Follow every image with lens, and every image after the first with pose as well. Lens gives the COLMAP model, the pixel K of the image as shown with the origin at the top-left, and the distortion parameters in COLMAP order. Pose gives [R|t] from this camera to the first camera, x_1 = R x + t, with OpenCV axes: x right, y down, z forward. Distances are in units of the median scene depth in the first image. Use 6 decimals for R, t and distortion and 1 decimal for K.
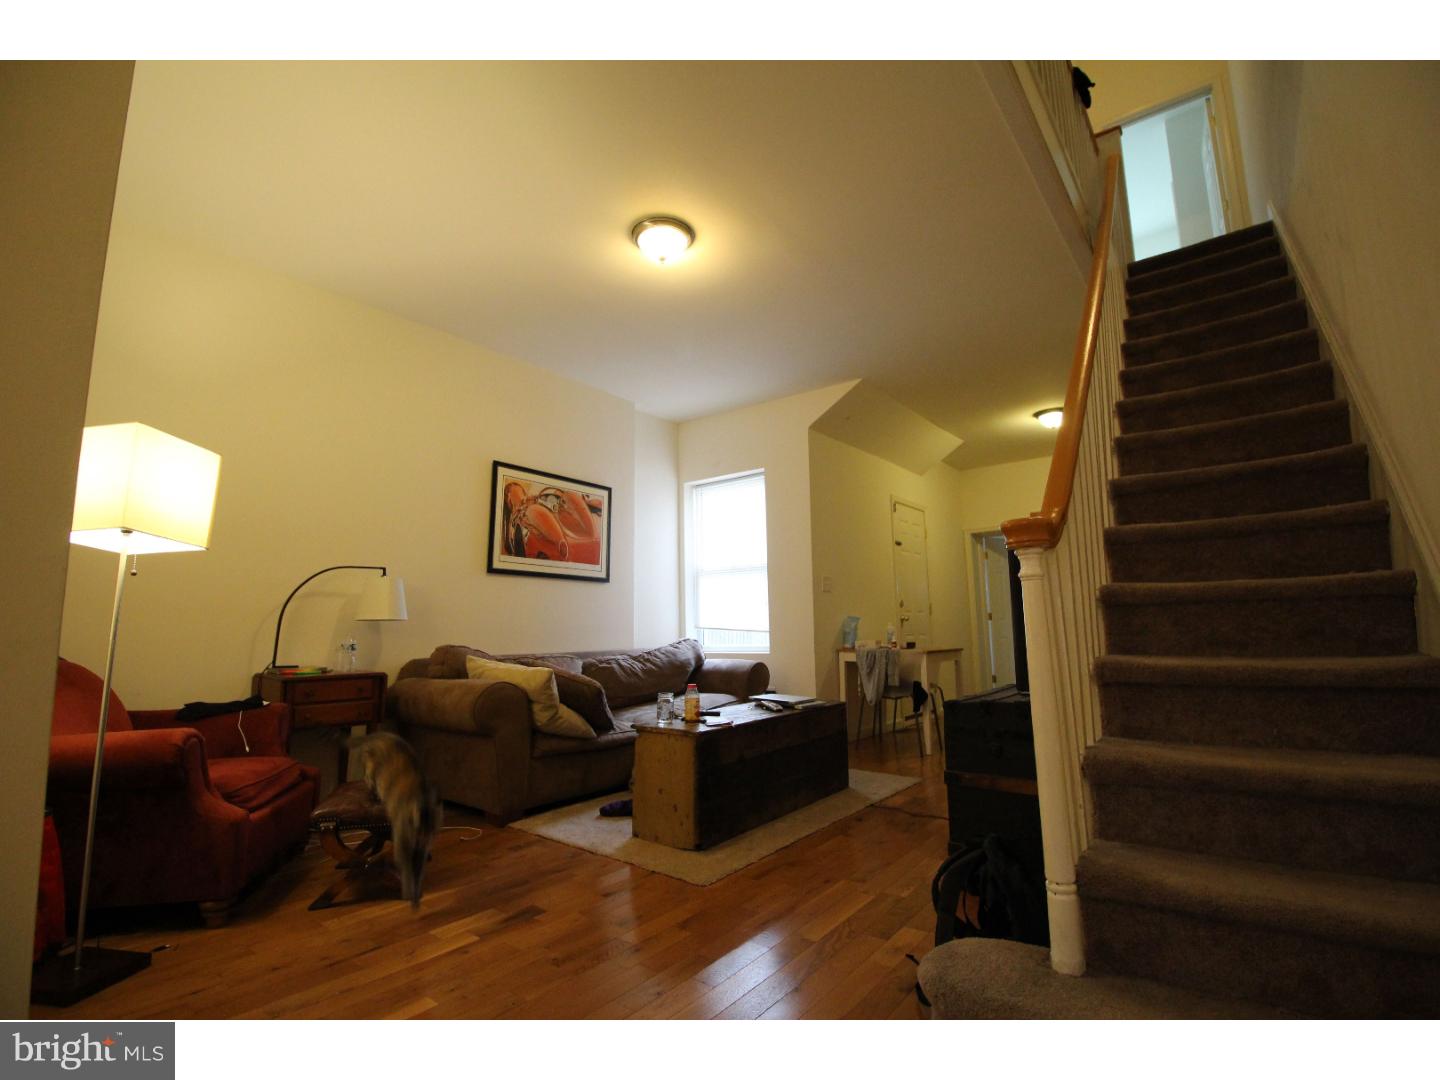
lens RADIAL K [[664.5, 0, 723.4], [0, 664.5, 539.6], [0, 0, 1]] dist [0.000984, -0.013851]
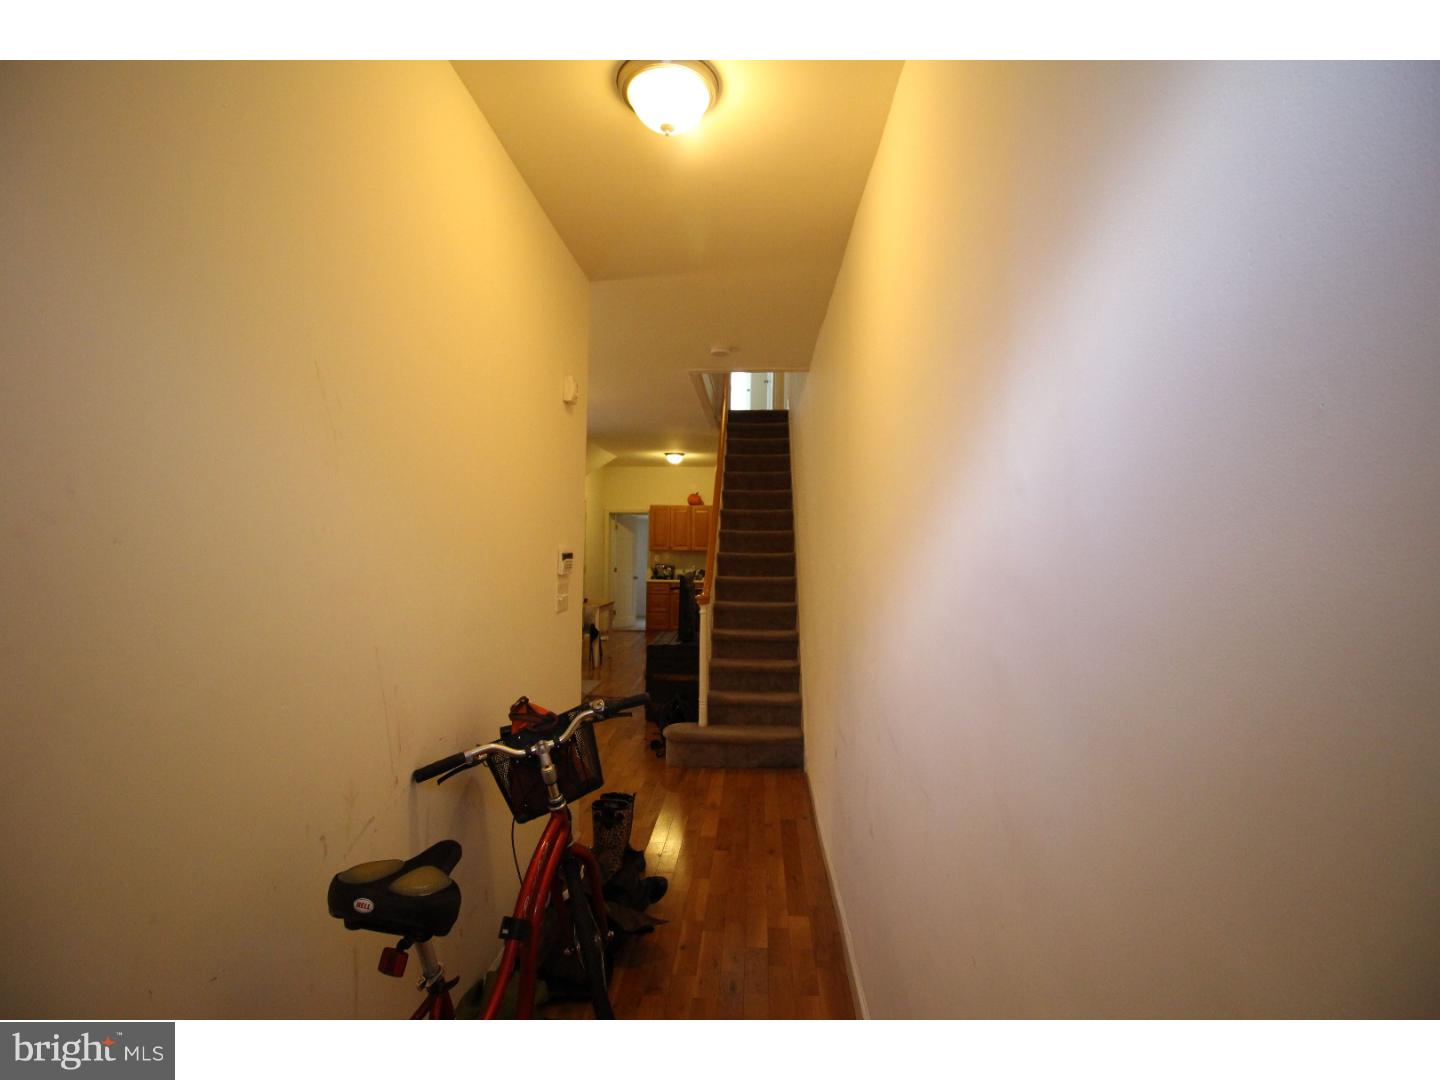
lens RADIAL K [[664.5, 0, 723.4], [0, 664.5, 539.6], [0, 0, 1]] dist [0.000984, -0.013851]
pose [[0.817518, 0.036021, 0.574776, -0.422966], [-0.109009, 0.989679, 0.093023, -0.193763], [-0.565493, -0.138704, 0.813006, -0.521817]]
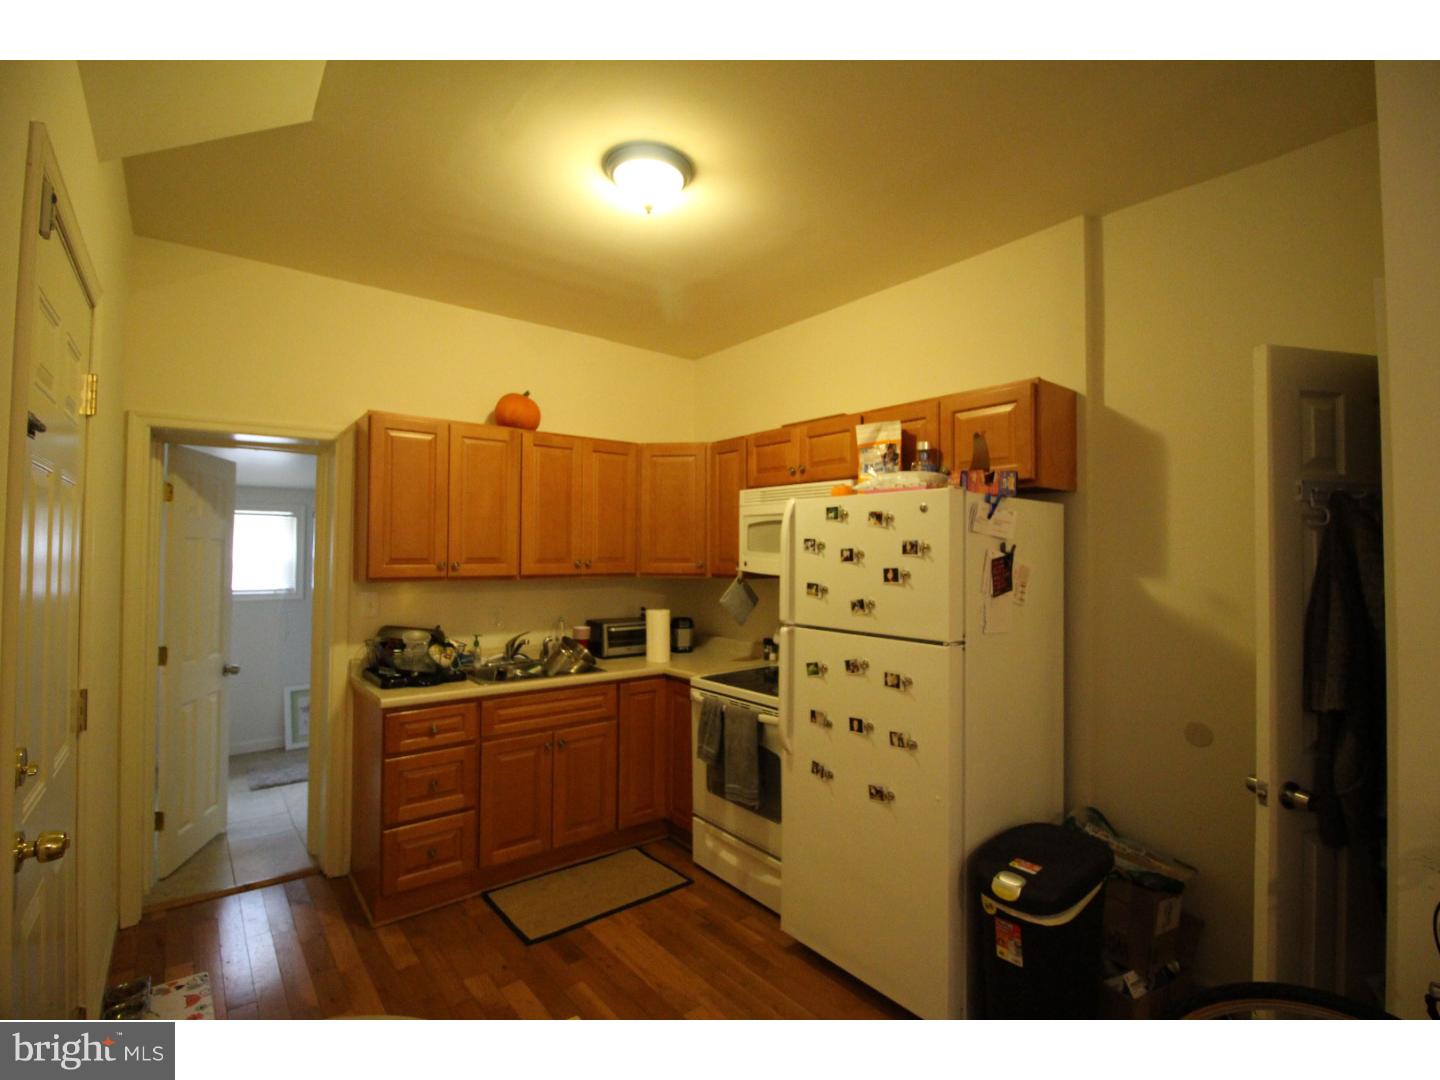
lens RADIAL K [[664.5, 0, 723.4], [0, 664.5, 539.6], [0, 0, 1]] dist [0.000984, -0.013851]
pose [[0.232678, 0.043259, 0.971591, 0.200157], [-0.145370, 0.989334, -0.009236, 0.015617], [-0.961628, -0.139091, 0.236485, 1.108659]]
